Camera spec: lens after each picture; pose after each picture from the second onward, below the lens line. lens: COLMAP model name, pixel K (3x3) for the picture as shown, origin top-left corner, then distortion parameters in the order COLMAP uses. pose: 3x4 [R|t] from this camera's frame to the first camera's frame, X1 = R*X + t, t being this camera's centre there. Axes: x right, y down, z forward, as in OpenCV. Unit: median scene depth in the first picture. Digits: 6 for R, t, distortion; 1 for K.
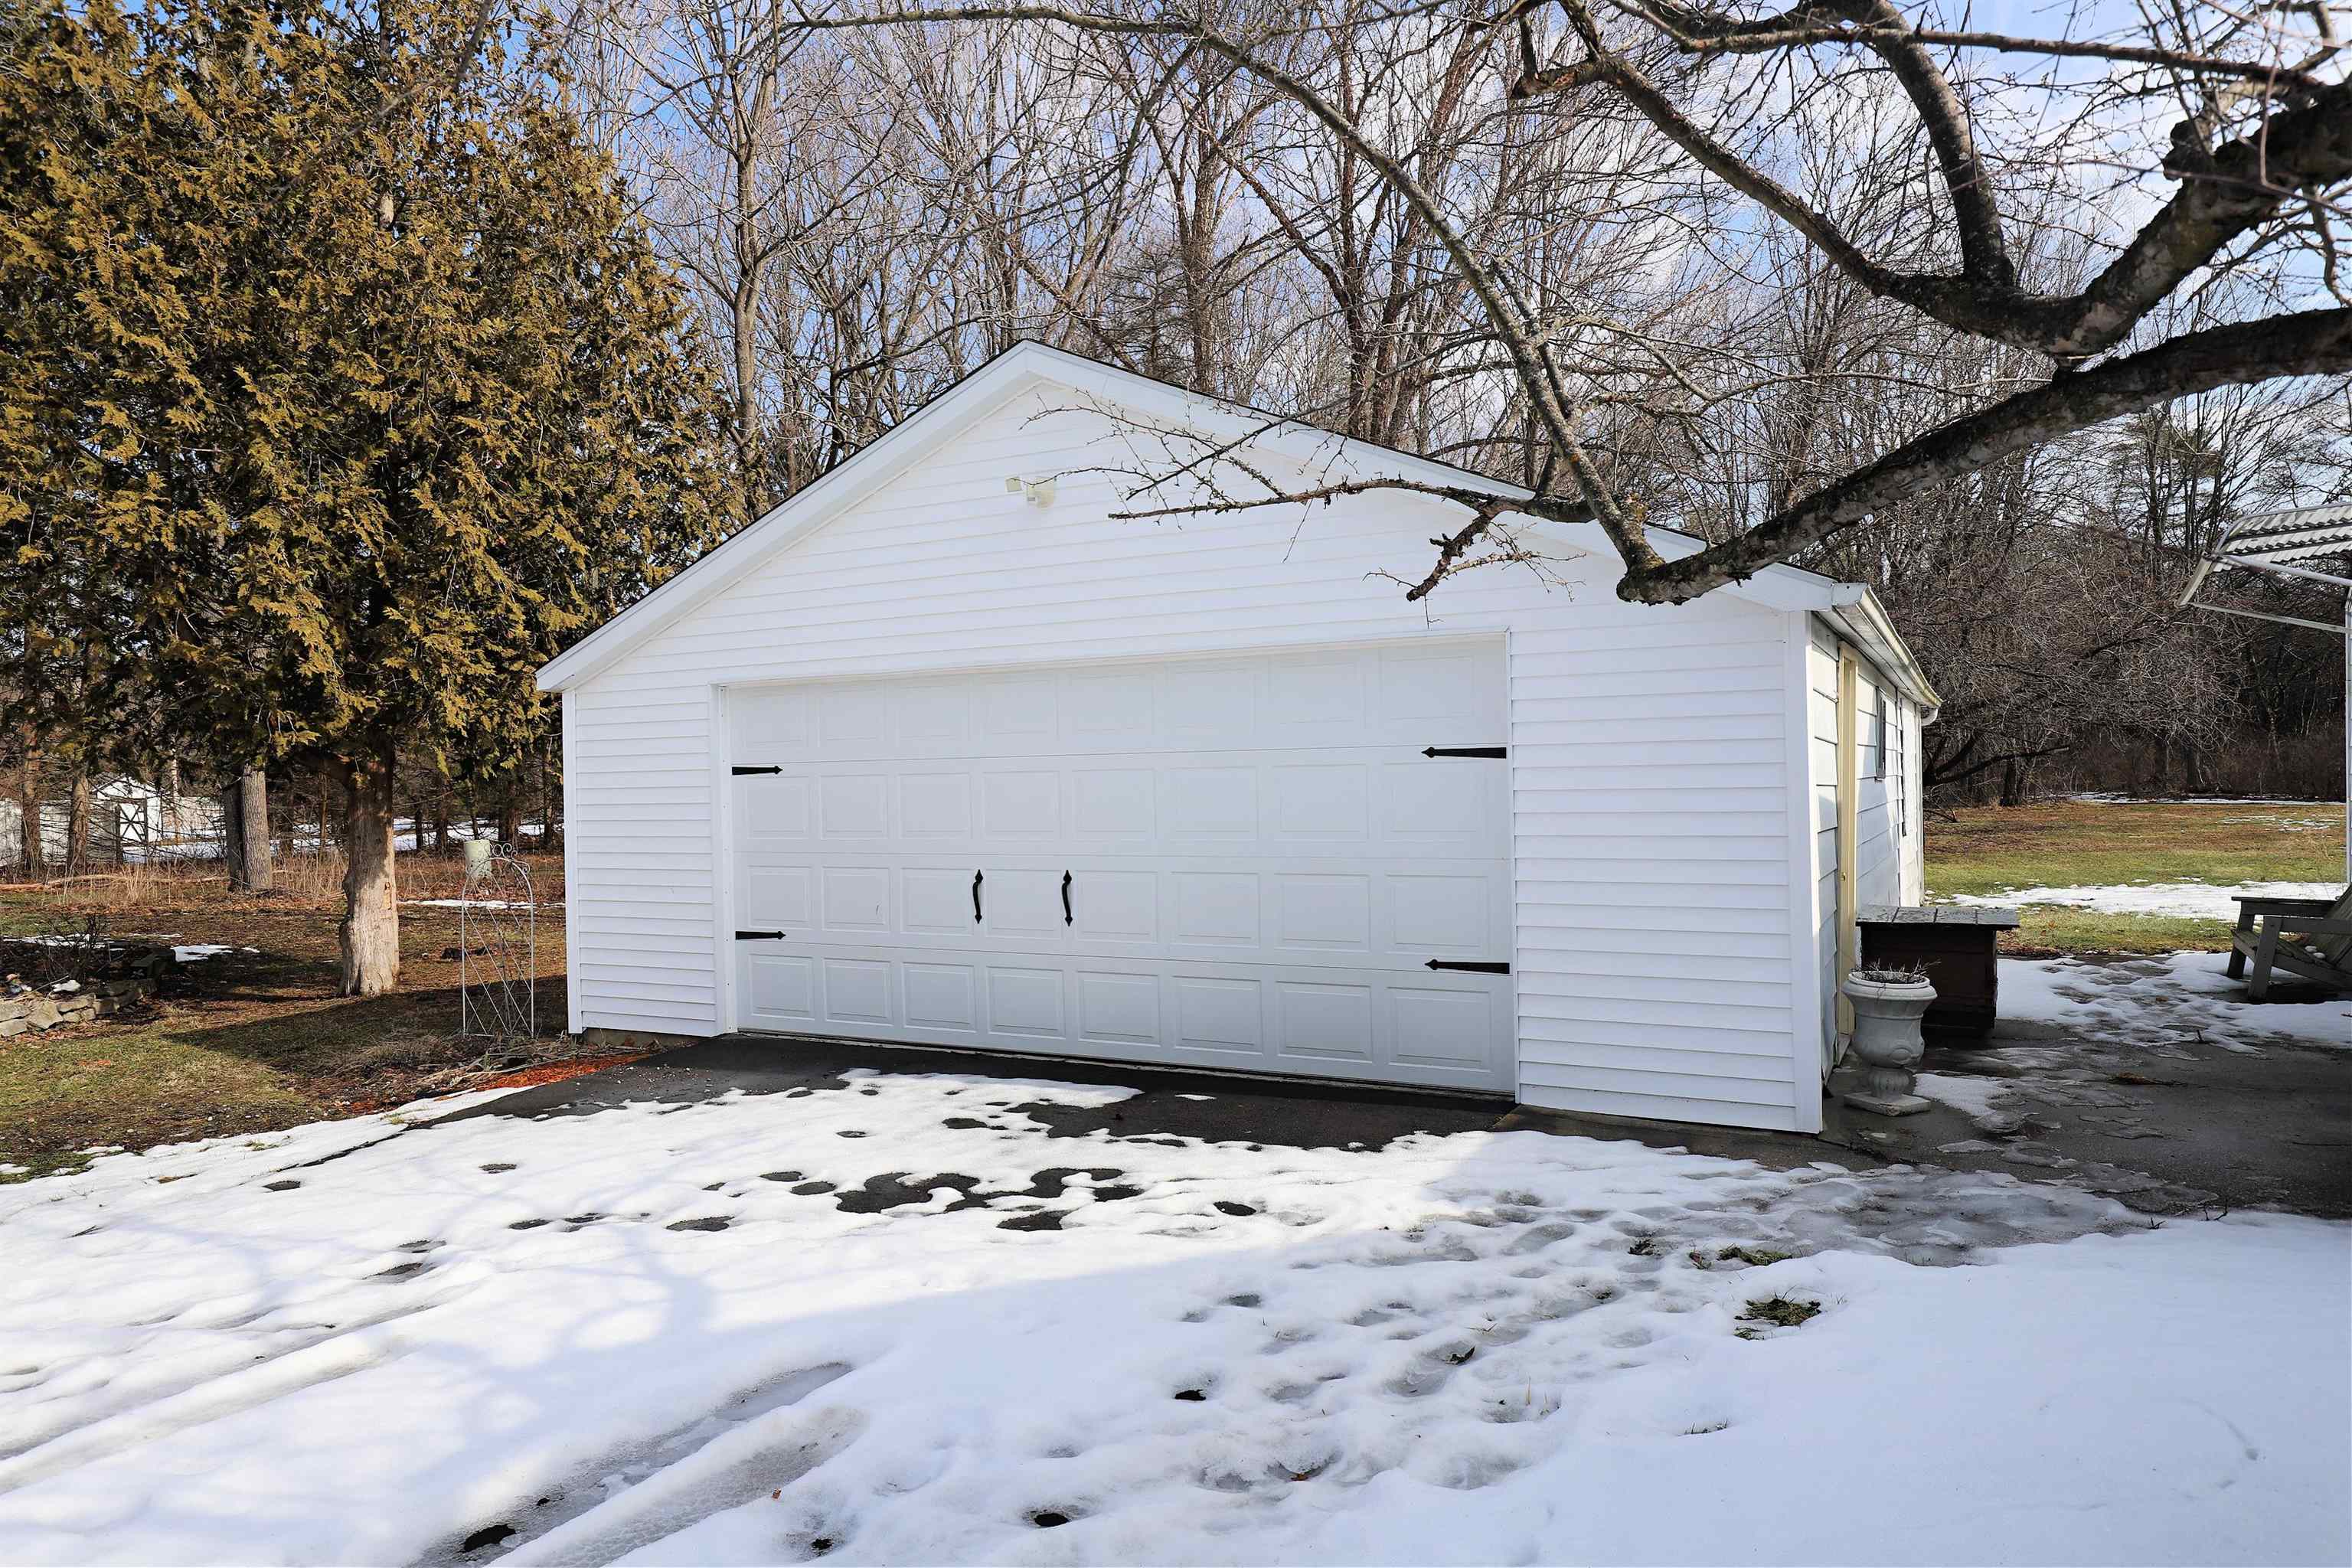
lens RADIAL K [[1516.2, 0, 1175.9], [0, 1516.2, 788.2], [0, 0, 1]] dist [-0.005175, 0.003848]
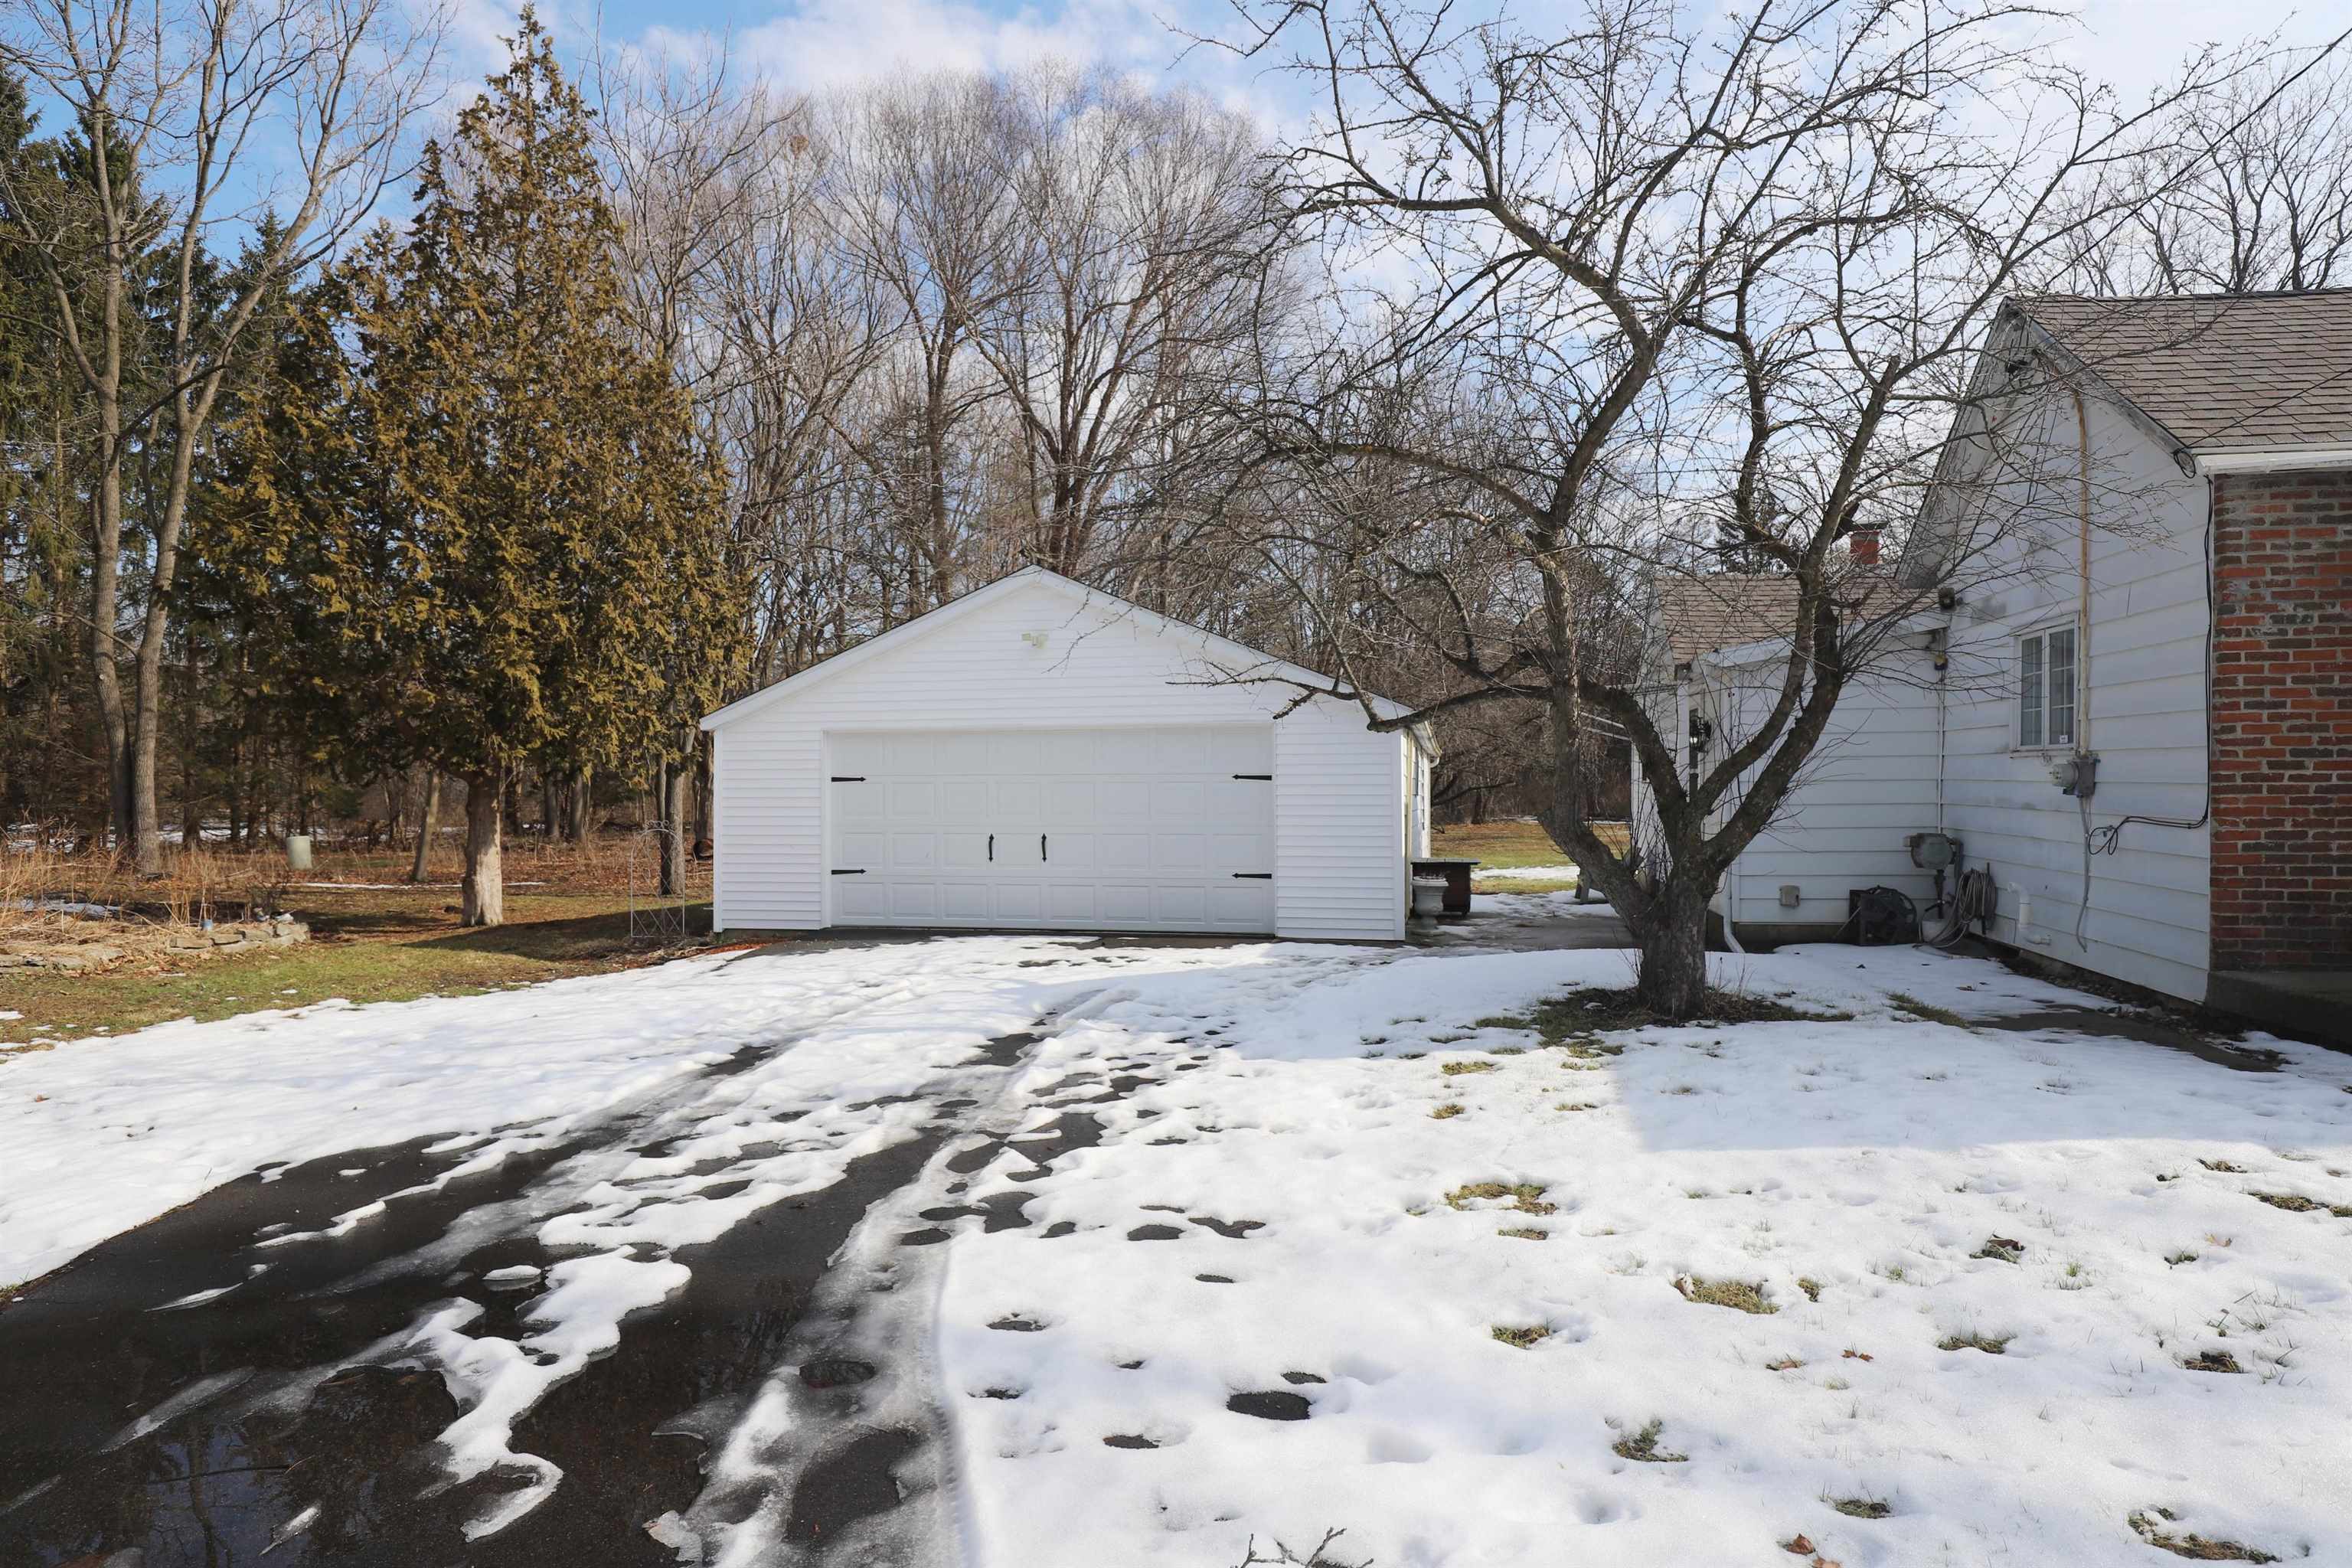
lens RADIAL K [[1372.5, 0, 1176.6], [0, 1372.5, 790.0], [0, 0, 1]] dist [-0.012446, 0.002954]
pose [[0.959011, 0.017533, 0.282827, -0.319286], [-0.013472, 0.999776, -0.016298, 0.019098], [-0.283050, 0.011819, 0.959032, -0.582738]]
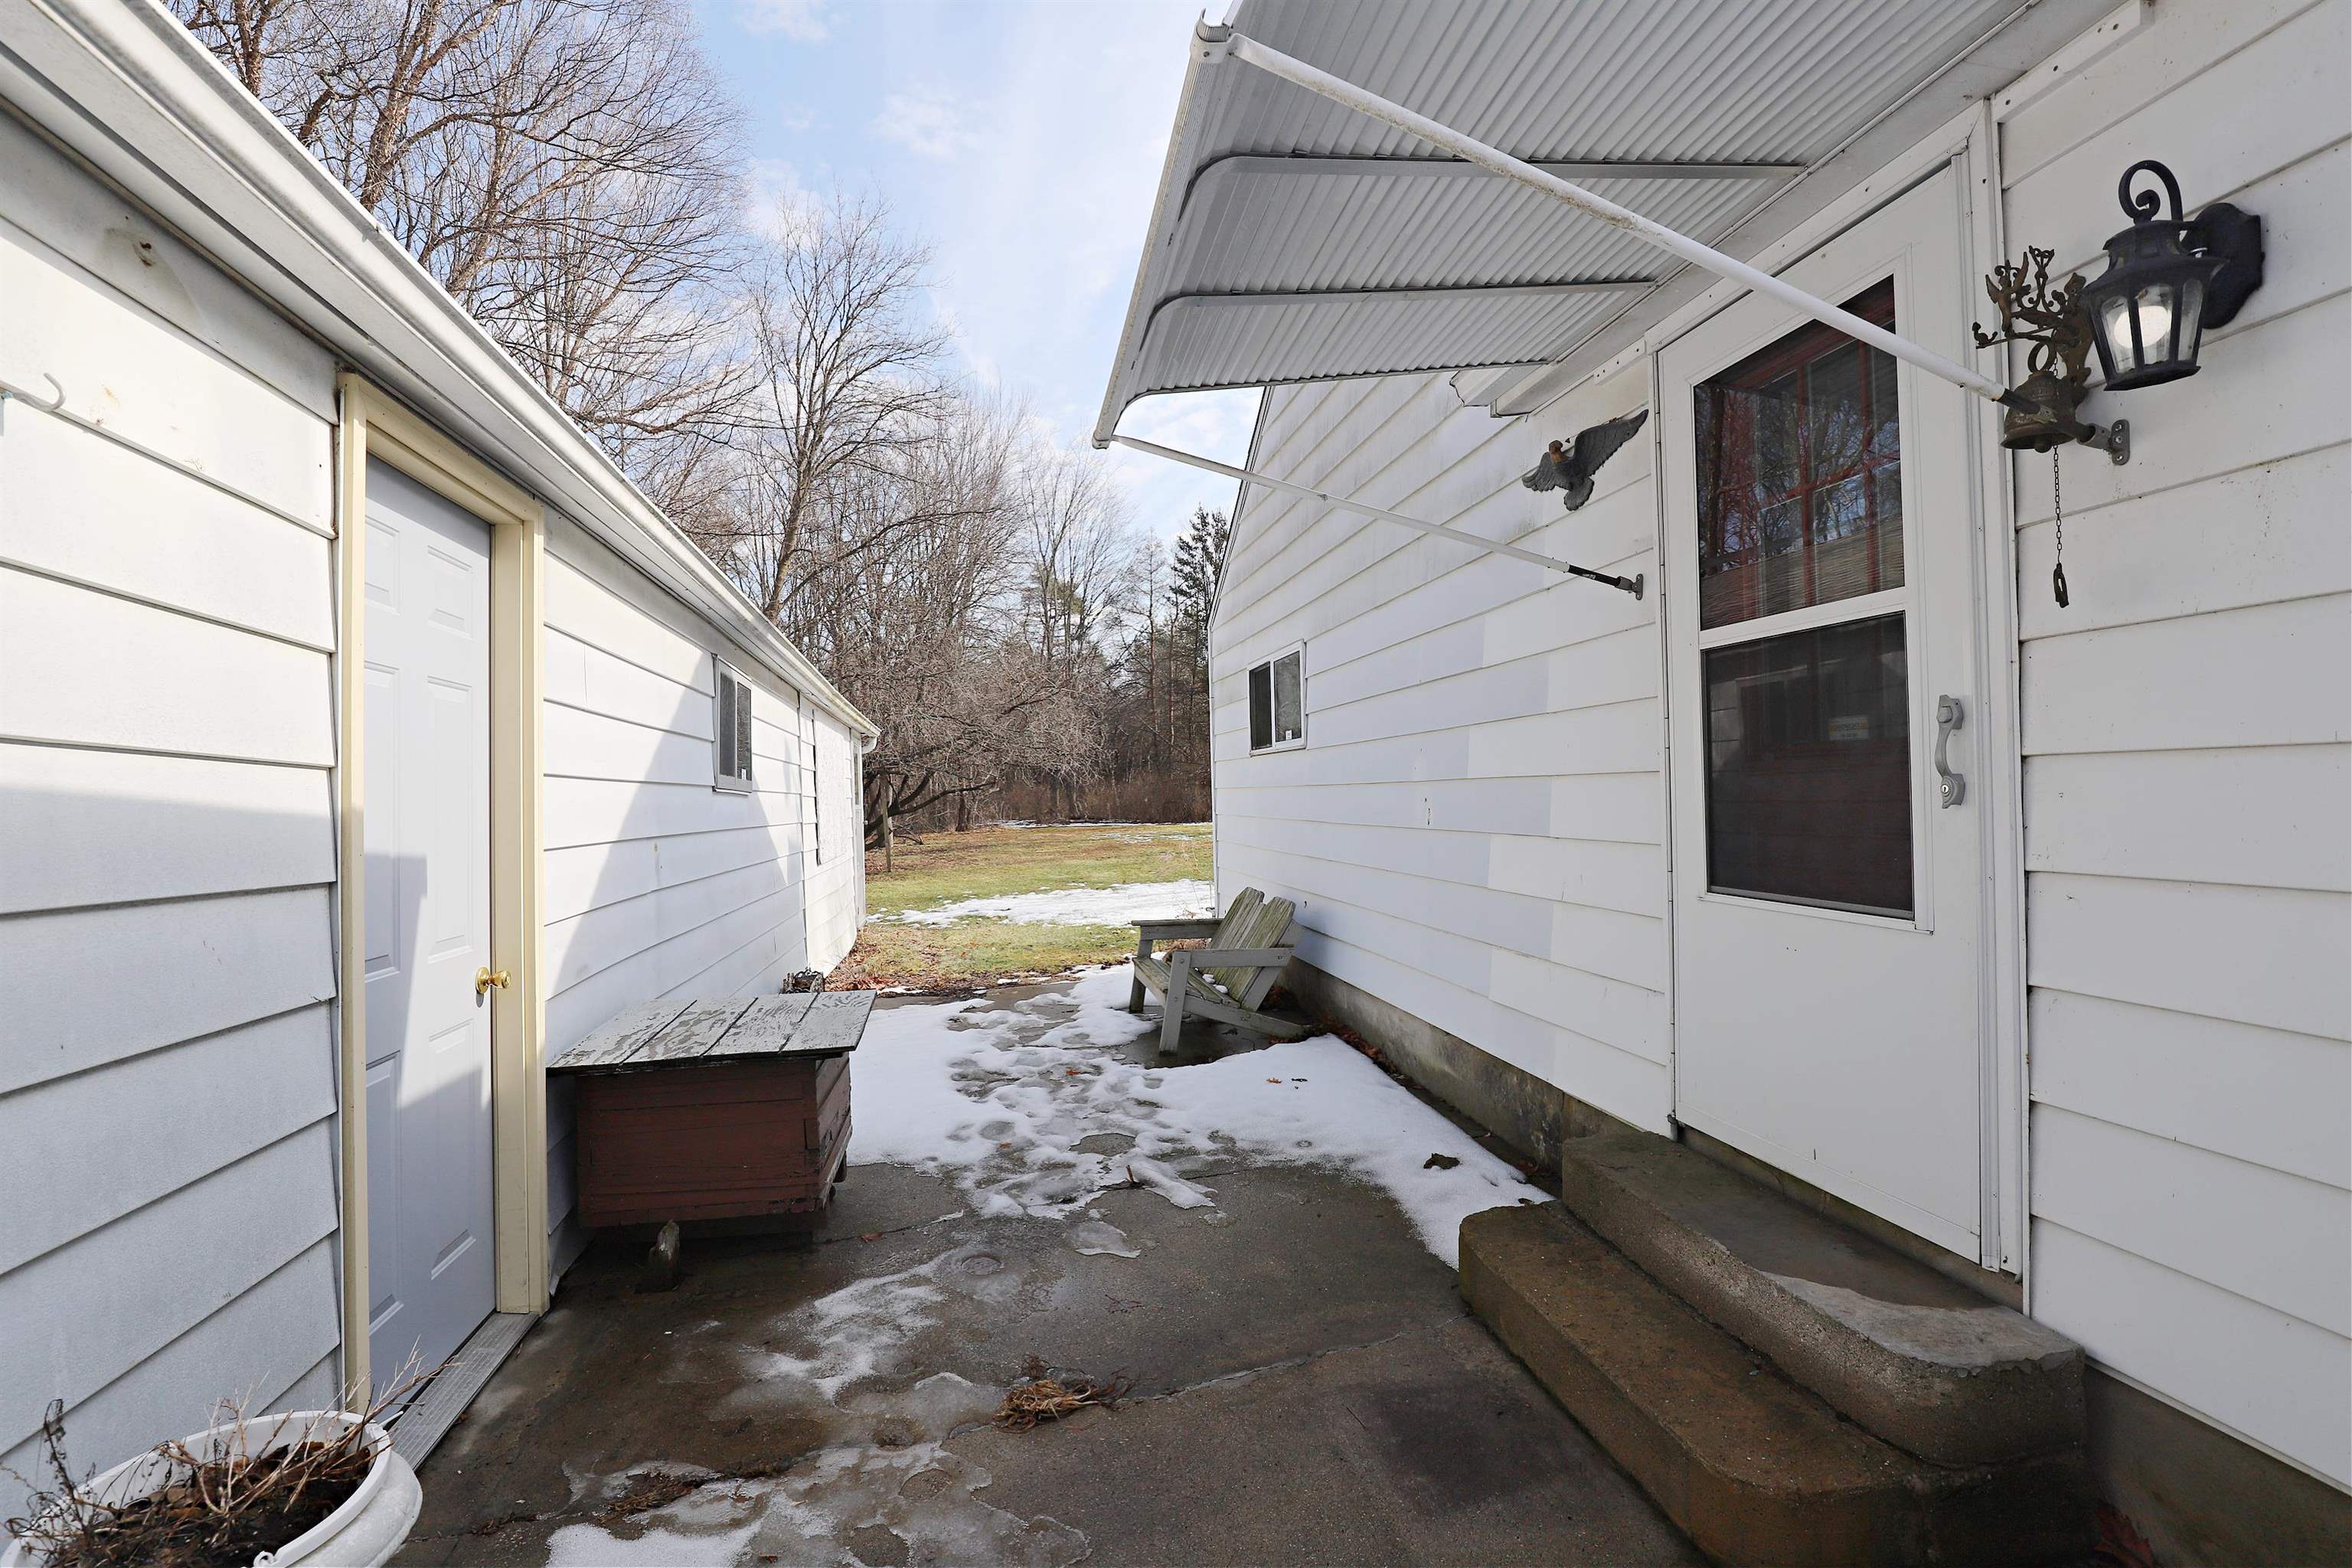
lens RADIAL K [[1103.4, 0, 1161.5], [0, 1103.4, 781.1], [0, 0, 1]] dist [-0.034086, 0.008639]
pose [[0.780628, 0.003256, 0.624987, 0.261607], [0.021332, 0.999265, -0.031850, 0.008150], [-0.624631, 0.038196, 0.779985, 0.412175]]
